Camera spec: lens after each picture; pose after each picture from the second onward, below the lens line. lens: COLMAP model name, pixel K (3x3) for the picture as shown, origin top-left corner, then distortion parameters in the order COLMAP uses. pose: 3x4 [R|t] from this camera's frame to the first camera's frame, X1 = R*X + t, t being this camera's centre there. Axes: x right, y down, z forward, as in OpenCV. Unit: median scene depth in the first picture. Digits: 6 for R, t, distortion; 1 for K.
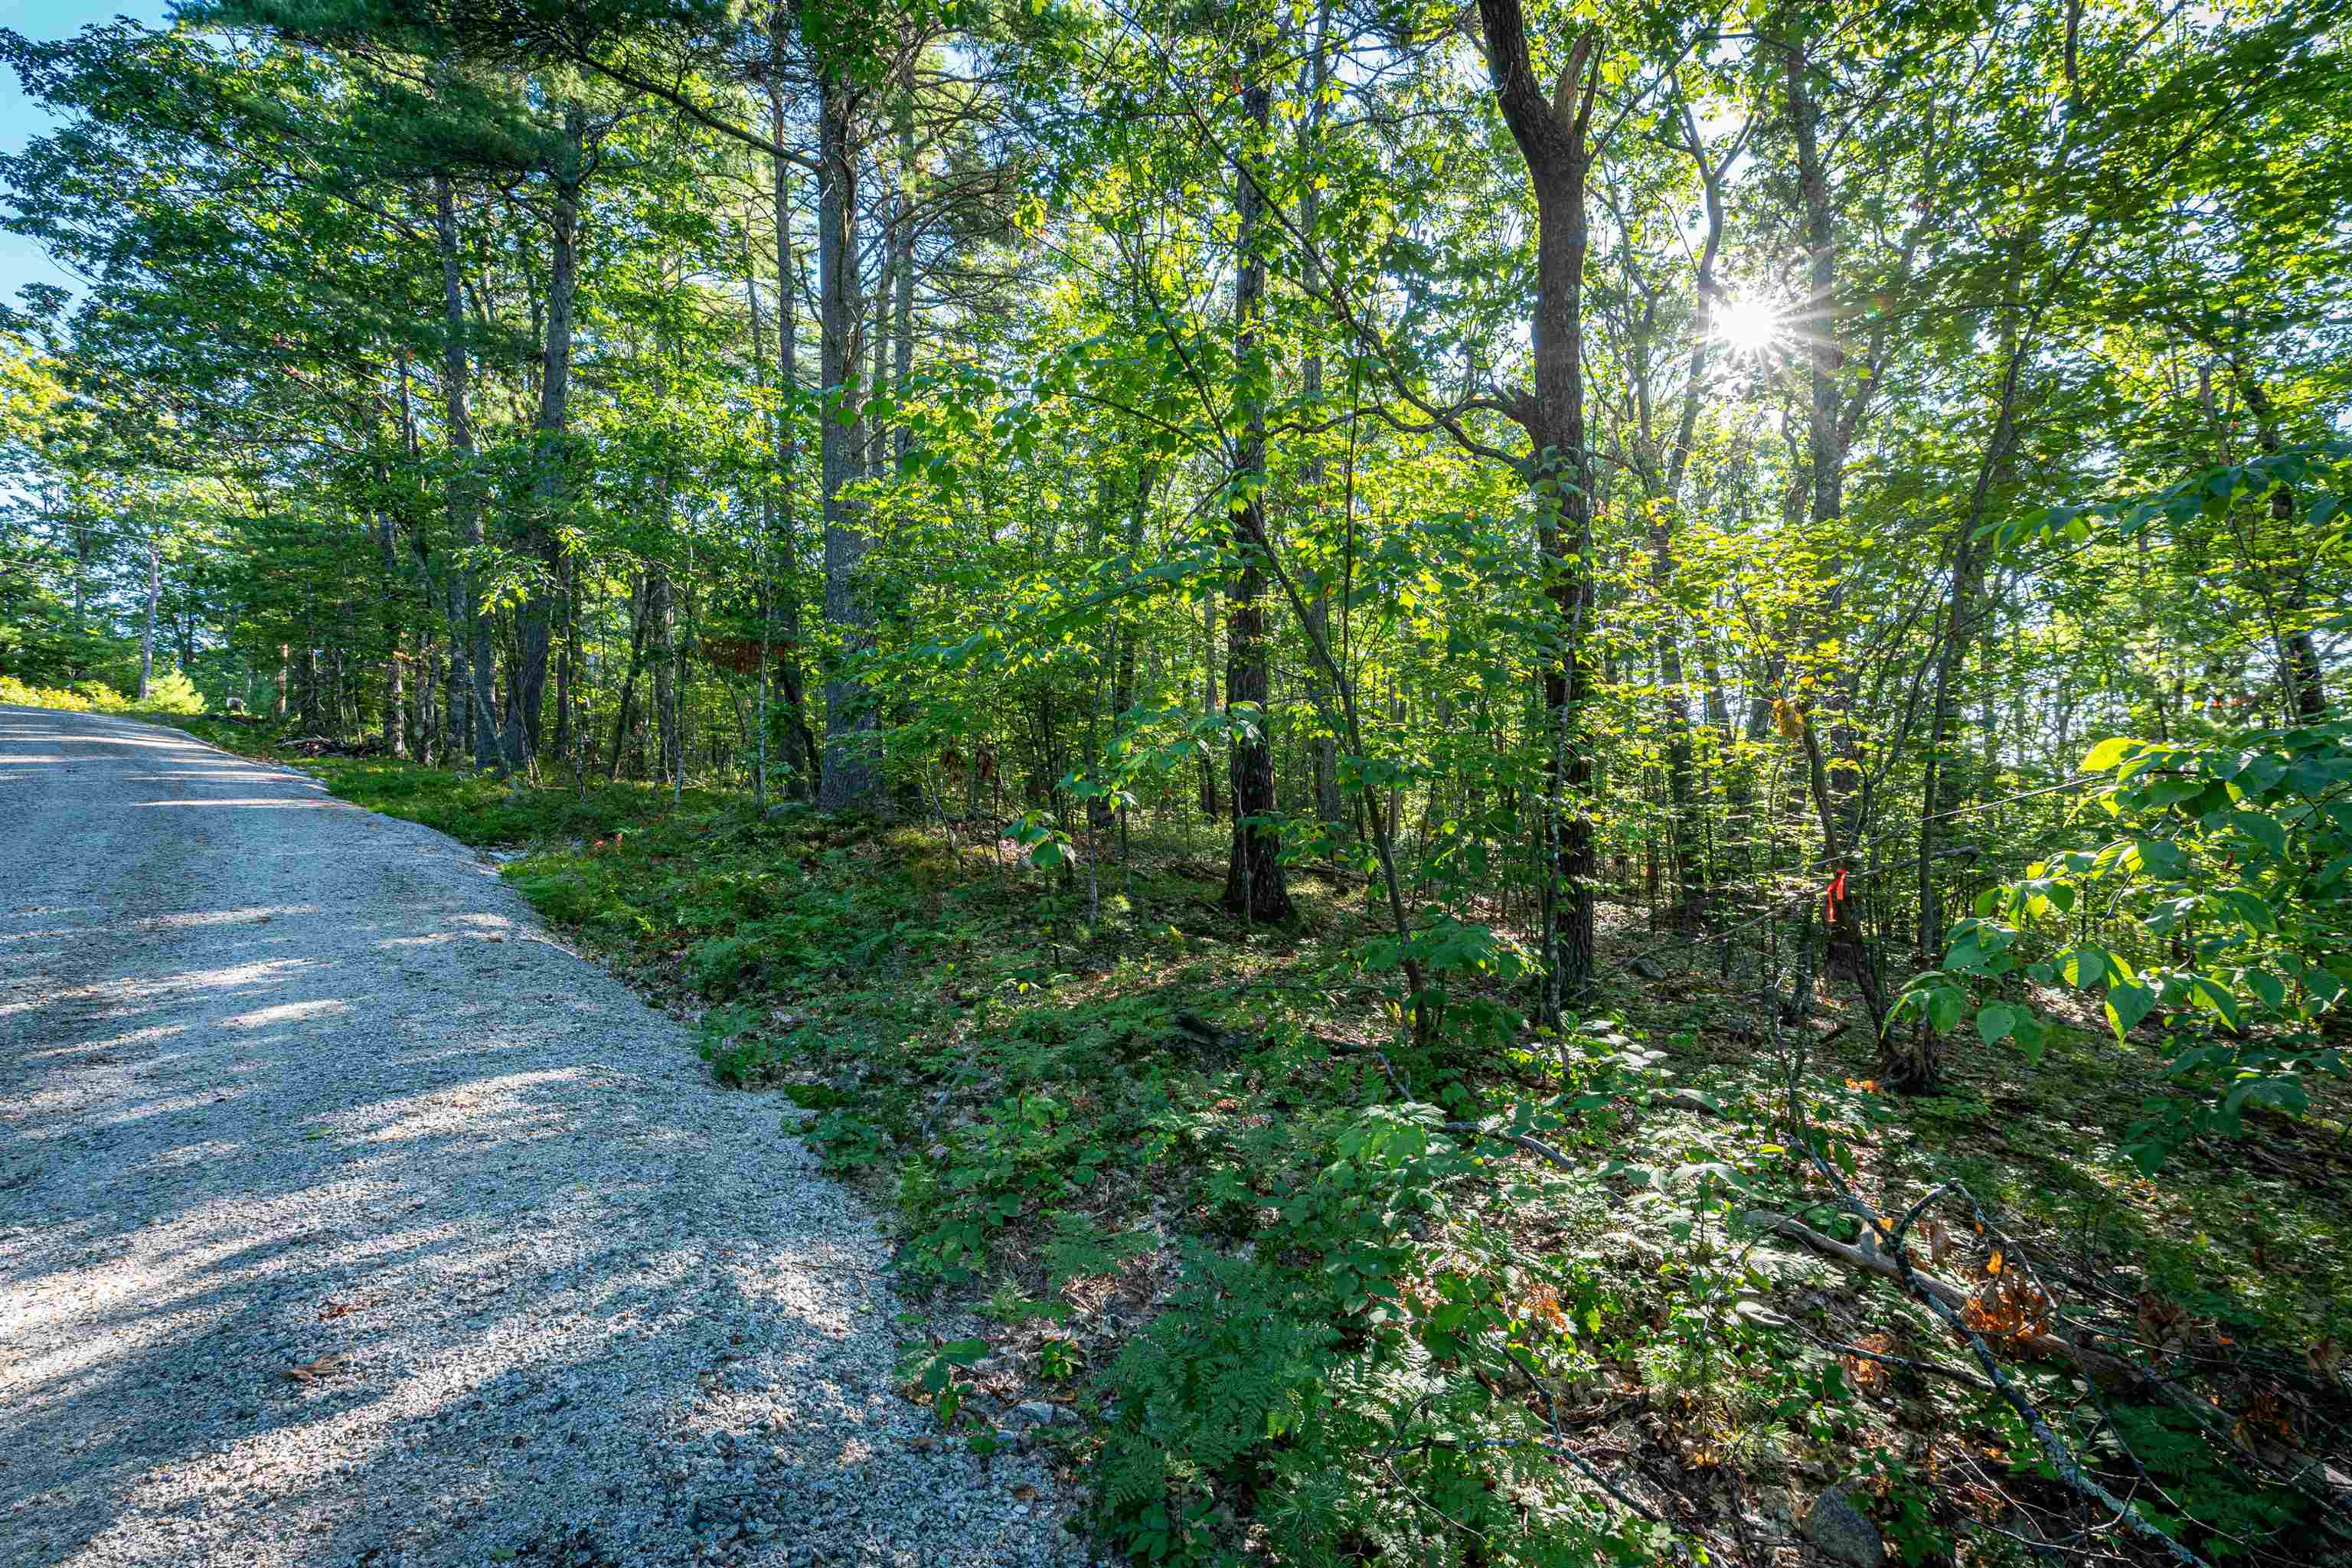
lens RADIAL K [[1034.8, 0, 1176.0], [0, 1034.8, 784.0], [0, 0, 1]] dist [0.003497, 0.000232]
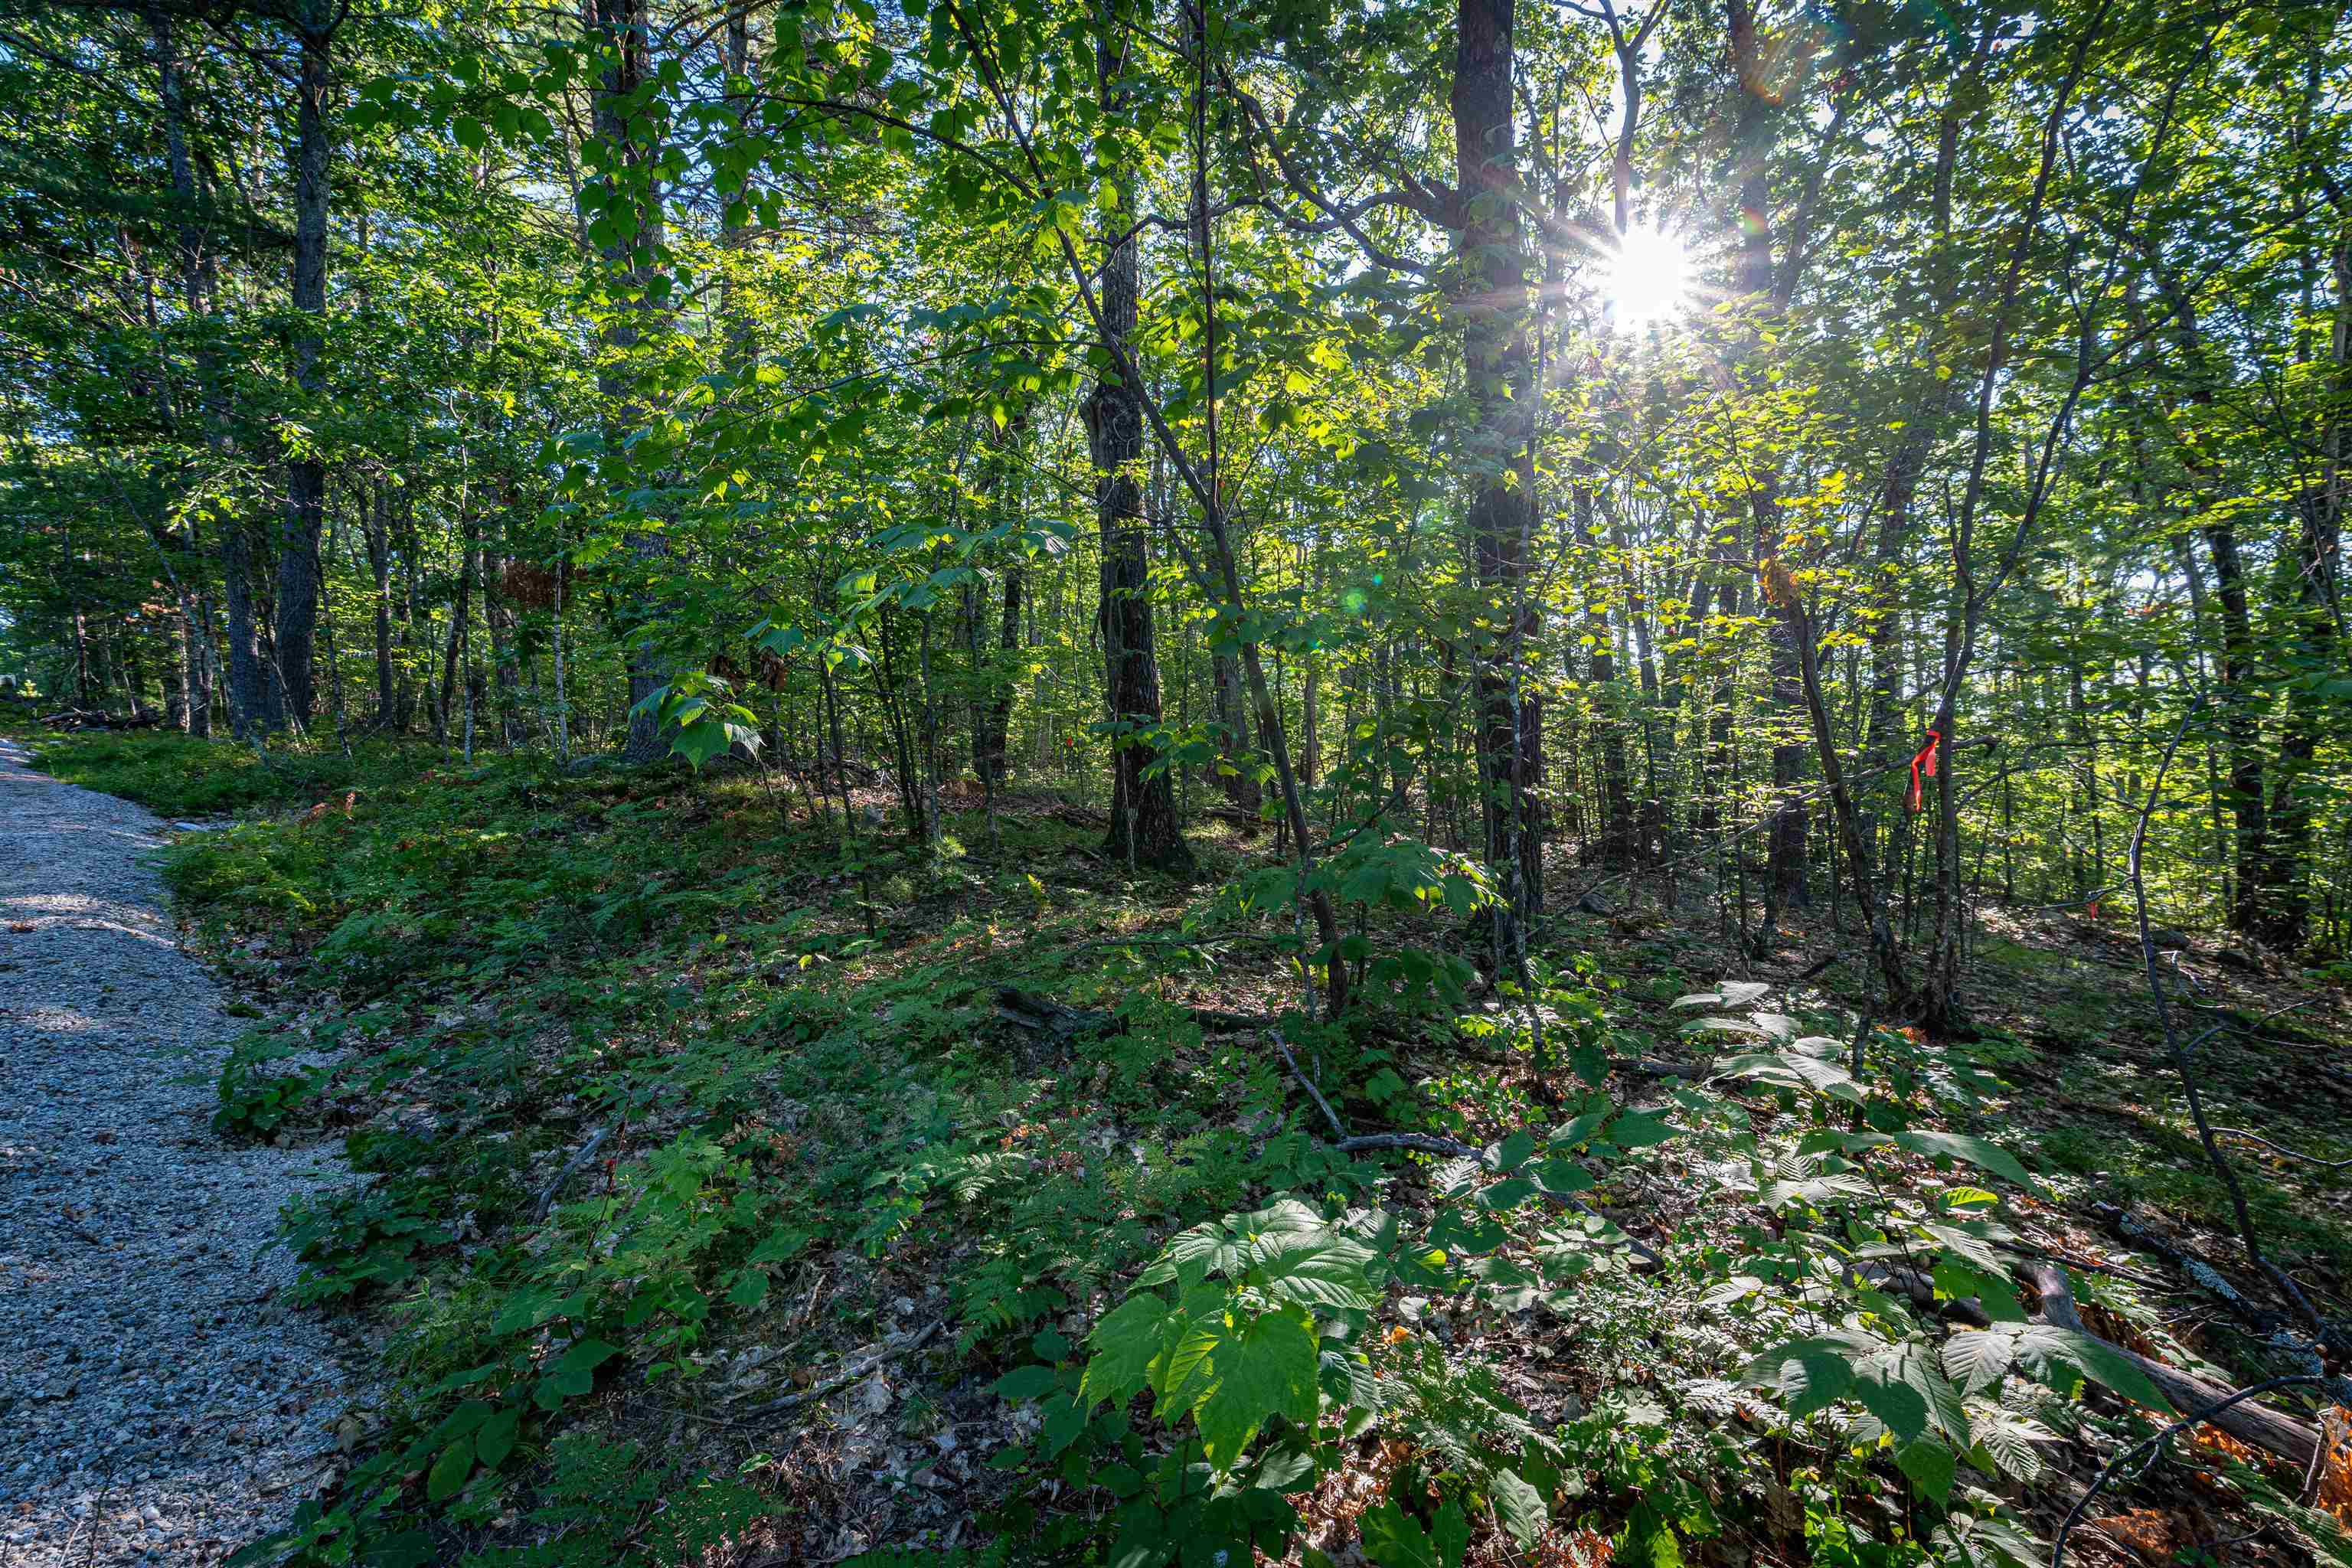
lens RADIAL K [[1022.7, 0, 1176.0], [0, 1022.7, 784.0], [0, 0, 1]] dist [-0.002595, -0.000346]
pose [[0.996721, -0.036410, 0.072261, 0.057668], [0.033966, 0.998818, 0.034780, 0.045910], [-0.073441, -0.032211, 0.996779, 0.219106]]
